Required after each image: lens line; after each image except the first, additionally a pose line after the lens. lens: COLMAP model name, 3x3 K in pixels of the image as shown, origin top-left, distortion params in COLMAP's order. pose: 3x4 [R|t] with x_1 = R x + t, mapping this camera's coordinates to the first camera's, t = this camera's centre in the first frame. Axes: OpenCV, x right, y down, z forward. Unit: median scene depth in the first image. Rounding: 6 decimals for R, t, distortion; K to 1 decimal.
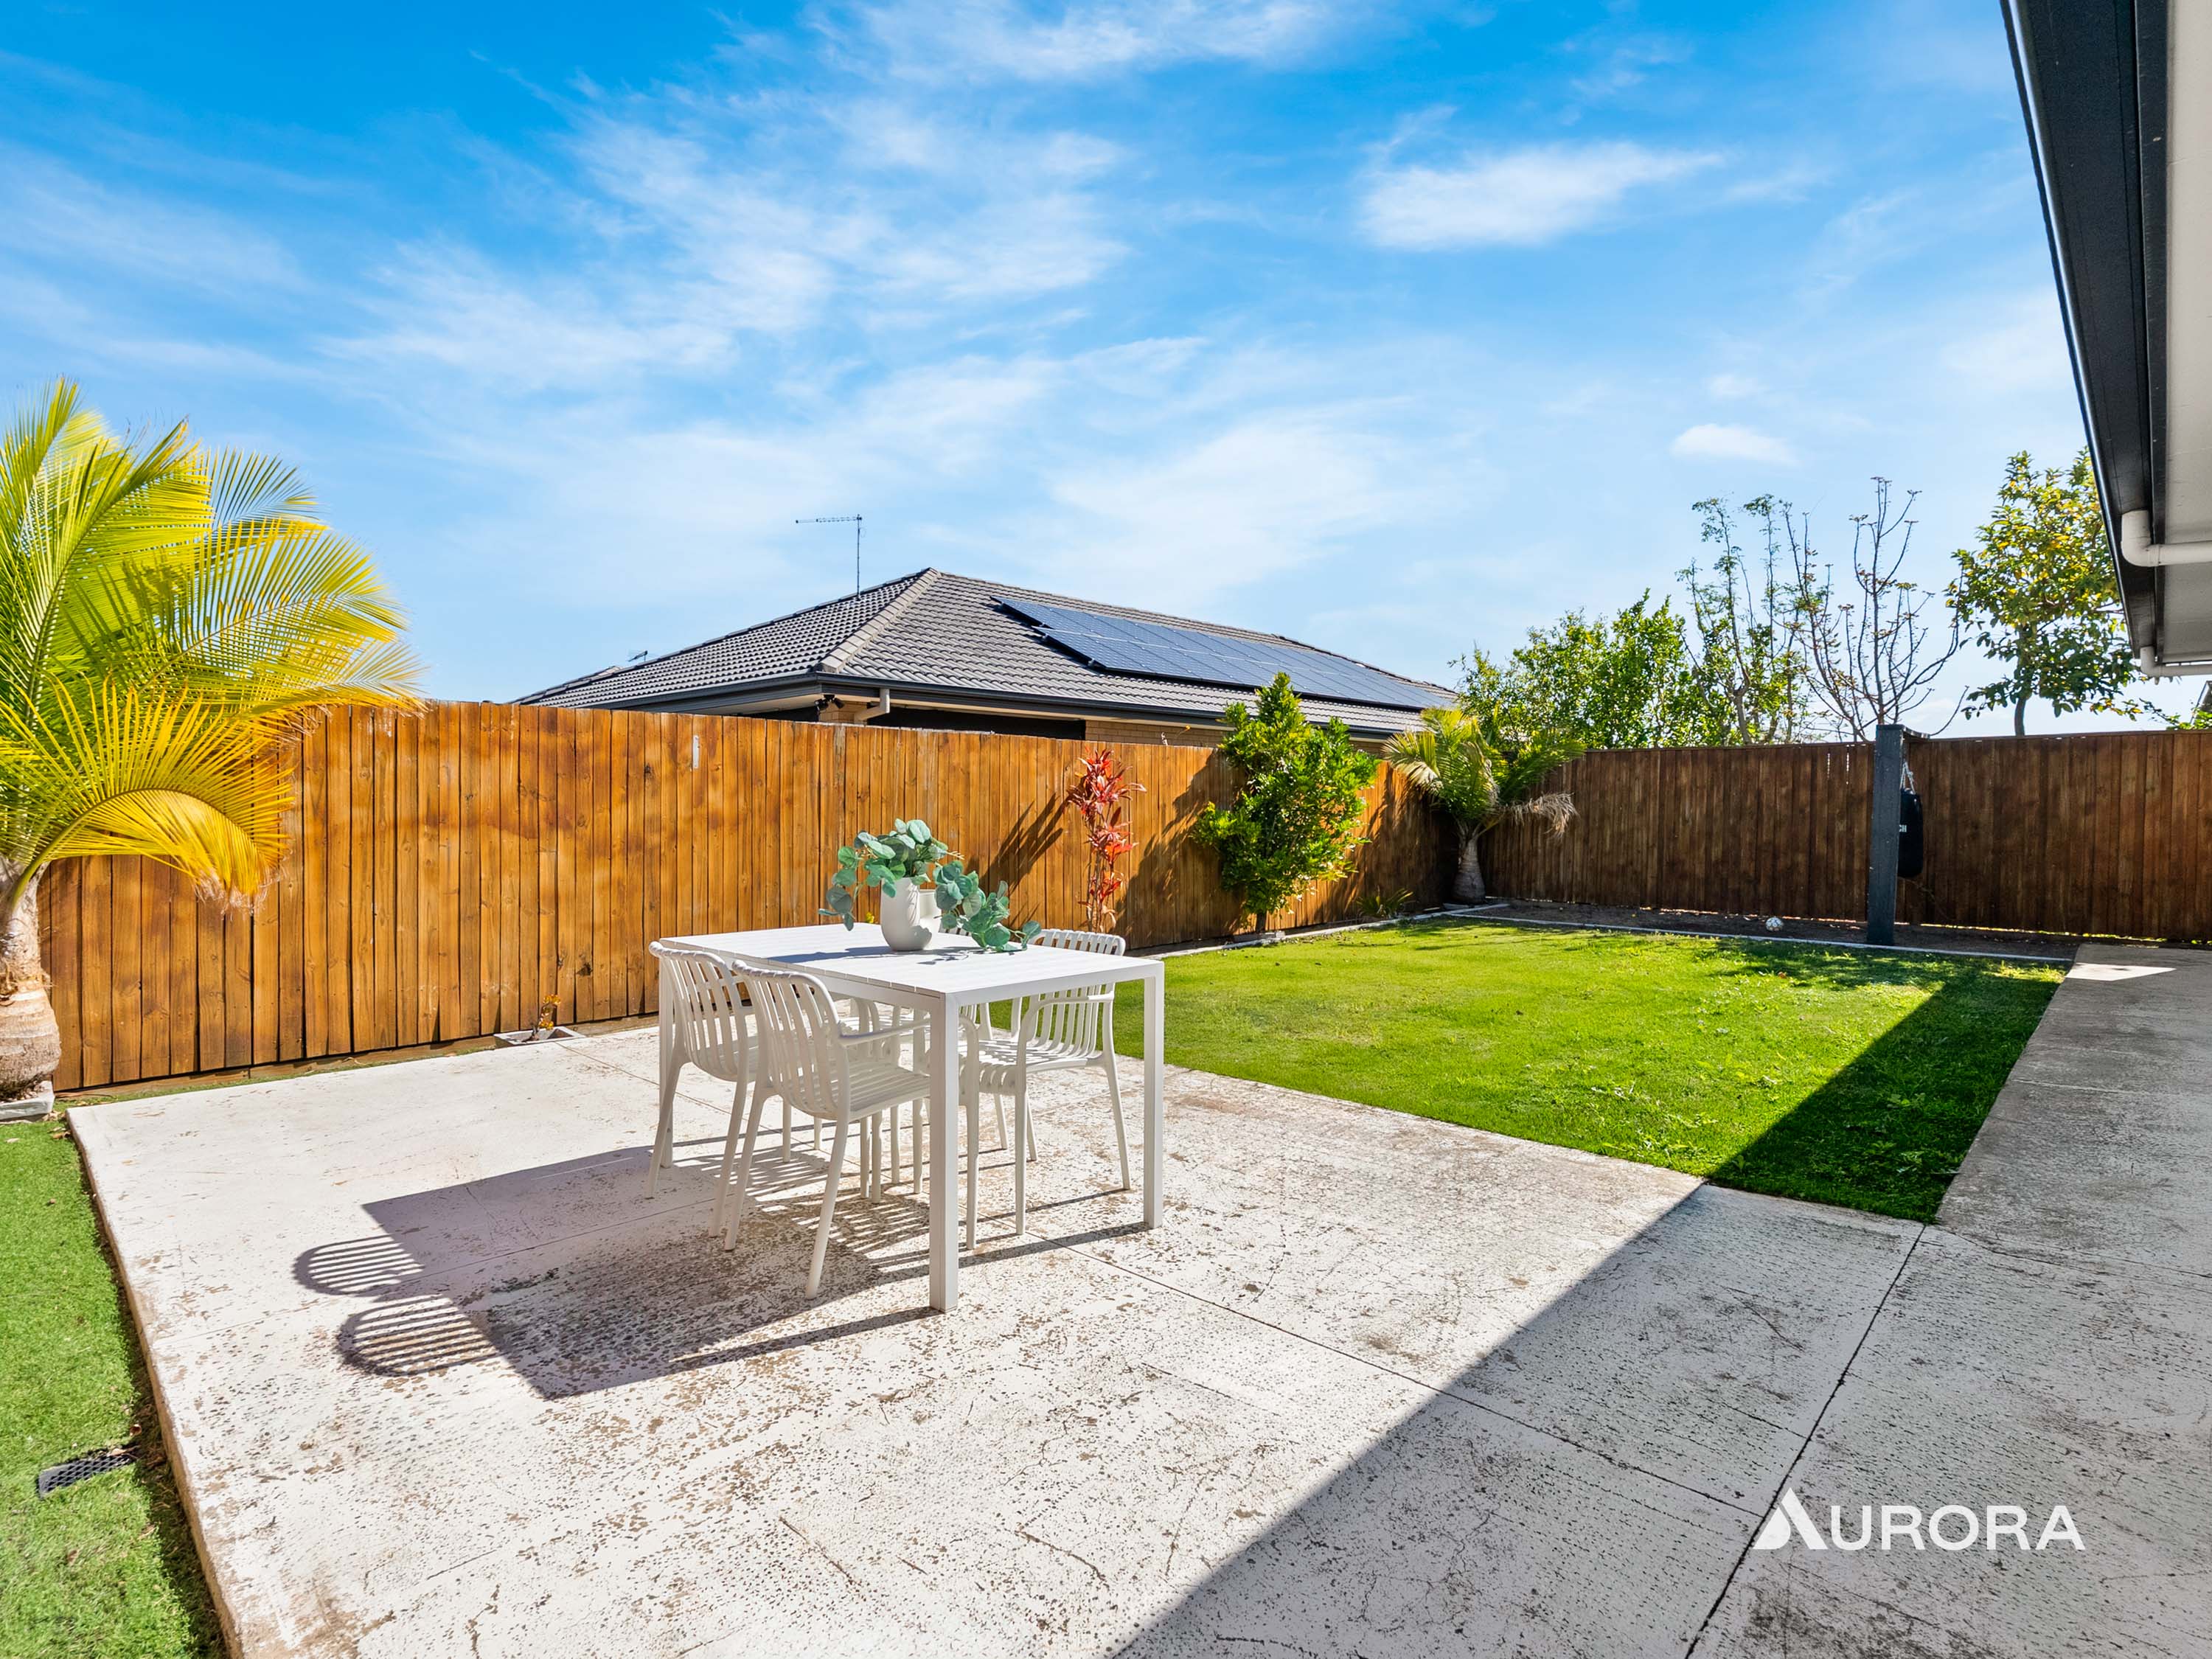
lens RADIAL K [[1098.4, 0, 1106.0], [0, 1098.4, 829.5], [0, 0, 1]] dist [-0.000223, -0.000327]
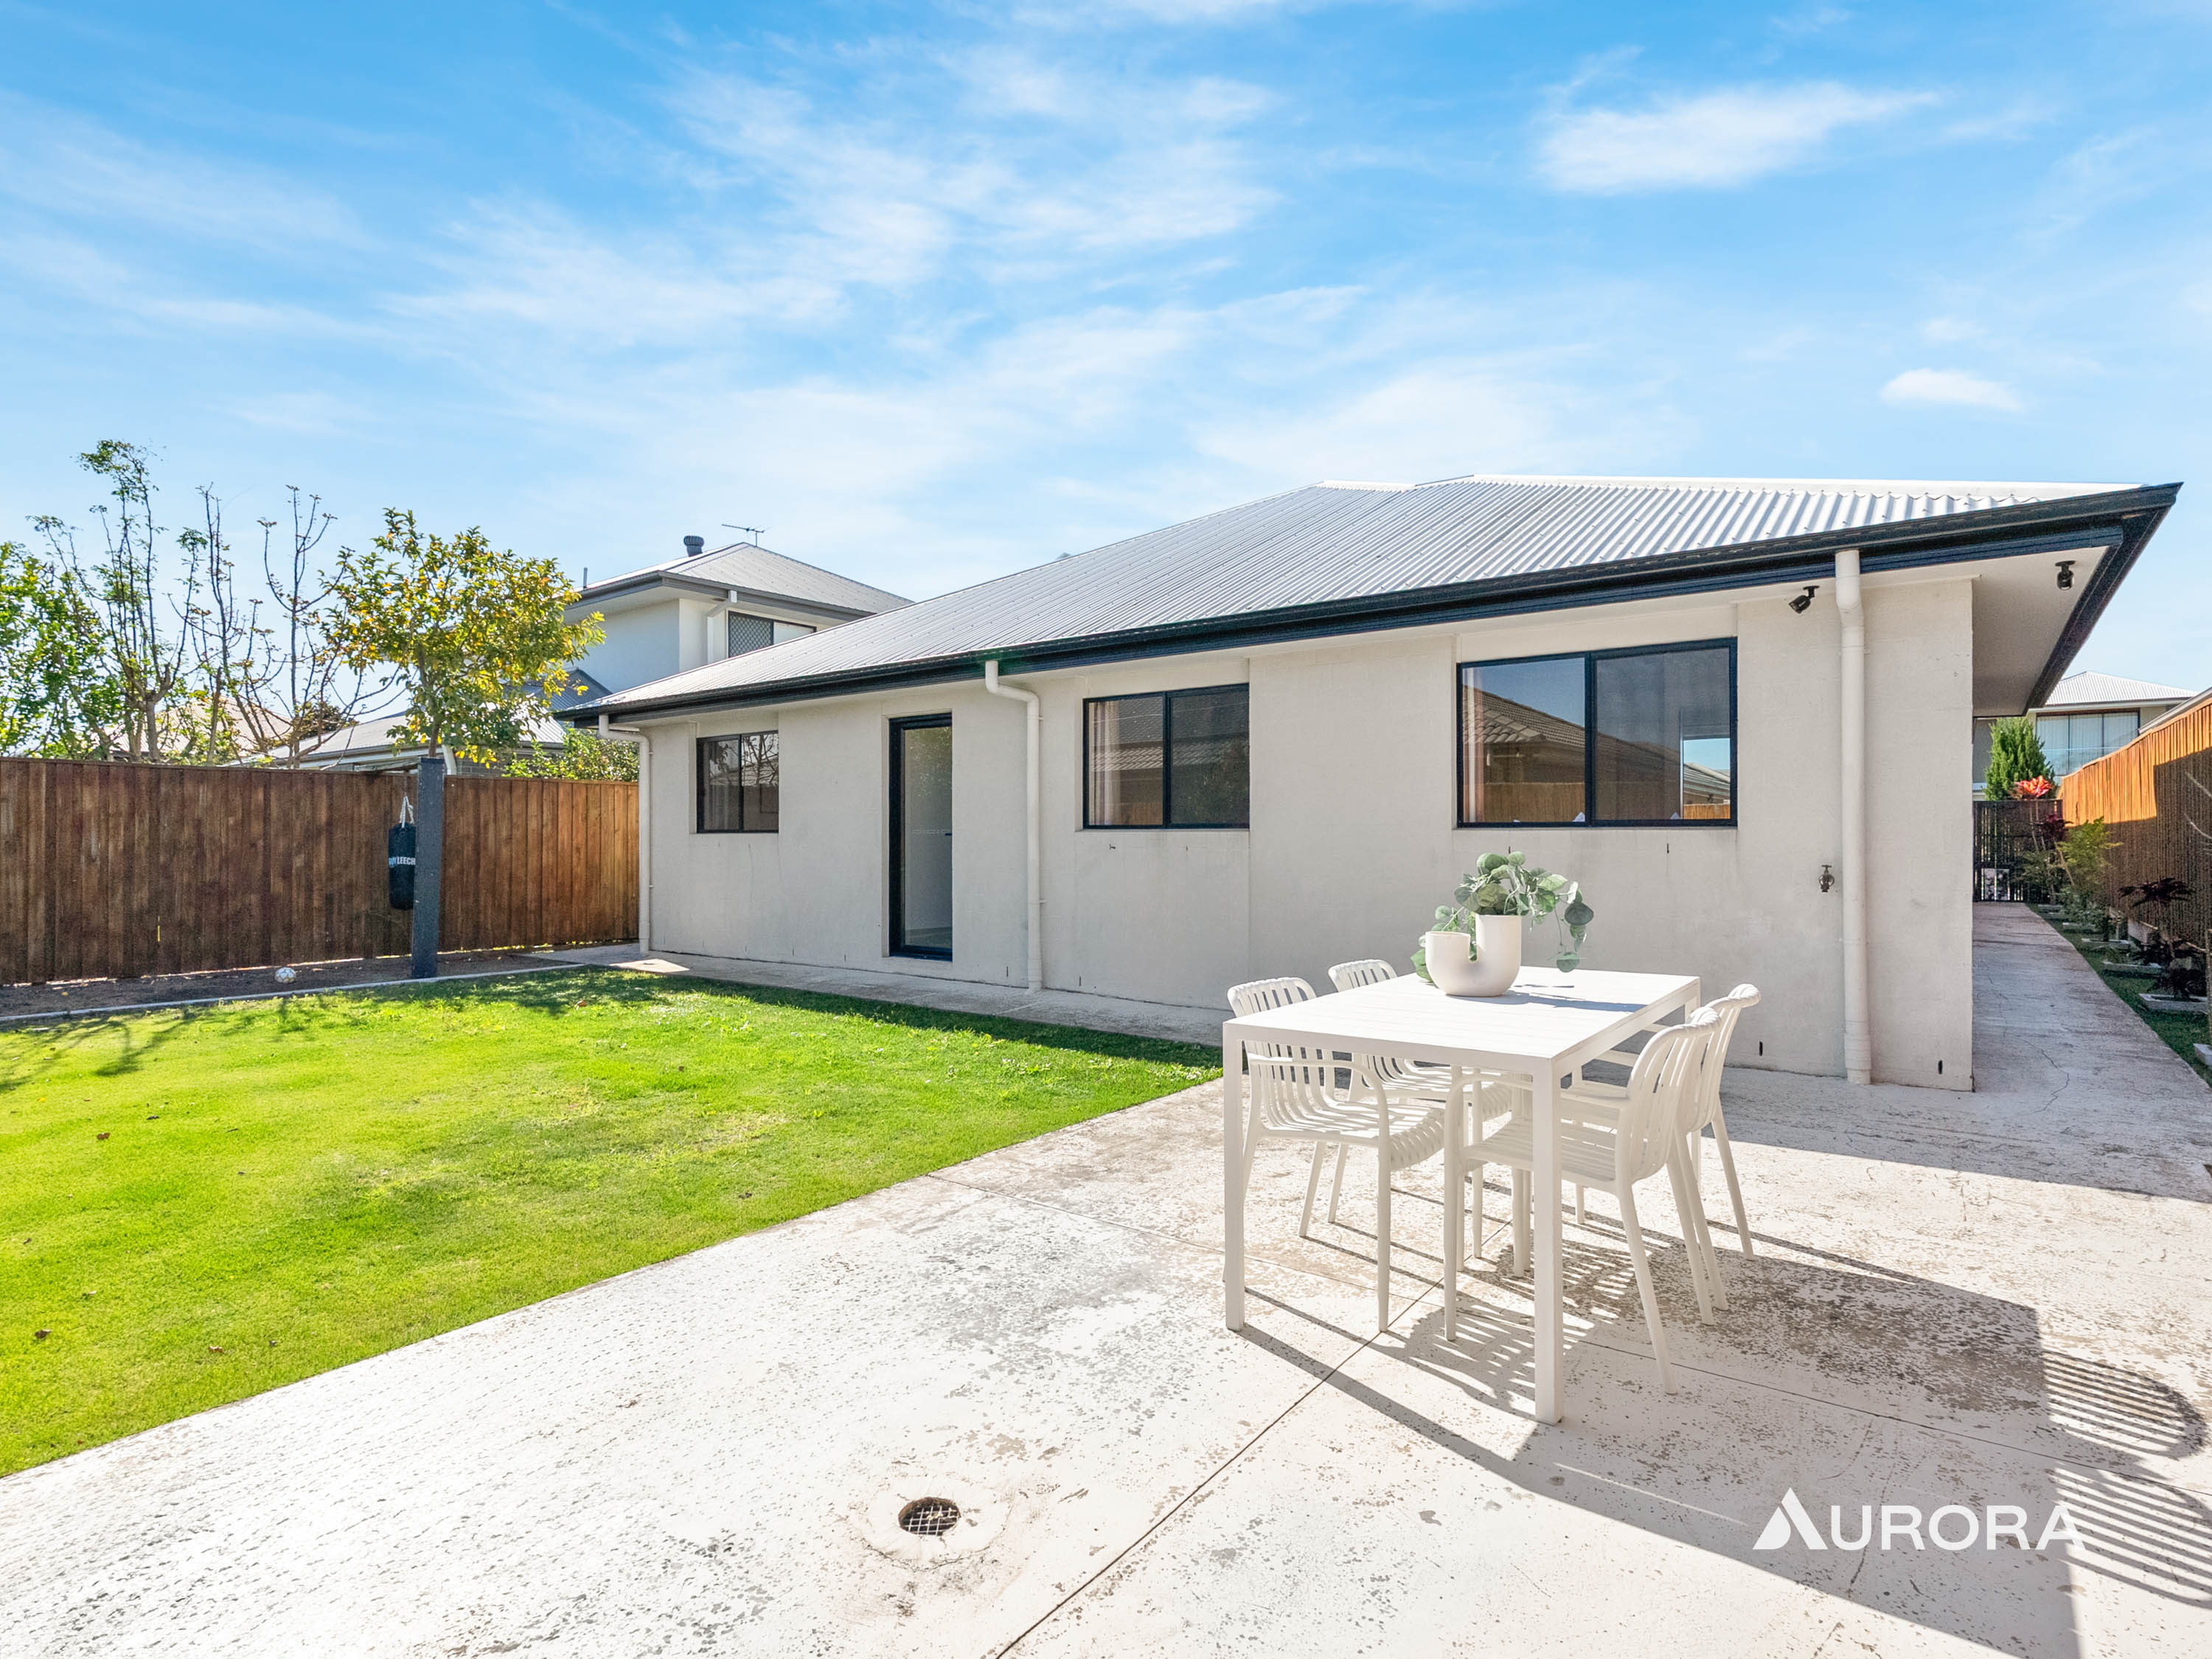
lens RADIAL K [[1118.5, 0, 1106.0], [0, 1118.5, 829.5], [0, 0, 1]] dist [-0.001768, 0.000109]
pose [[-0.115455, 0.007361, 0.993285, -0.850717], [0.022657, 0.999732, -0.004775, -0.024777], [-0.993054, 0.021954, -0.115591, 1.120251]]
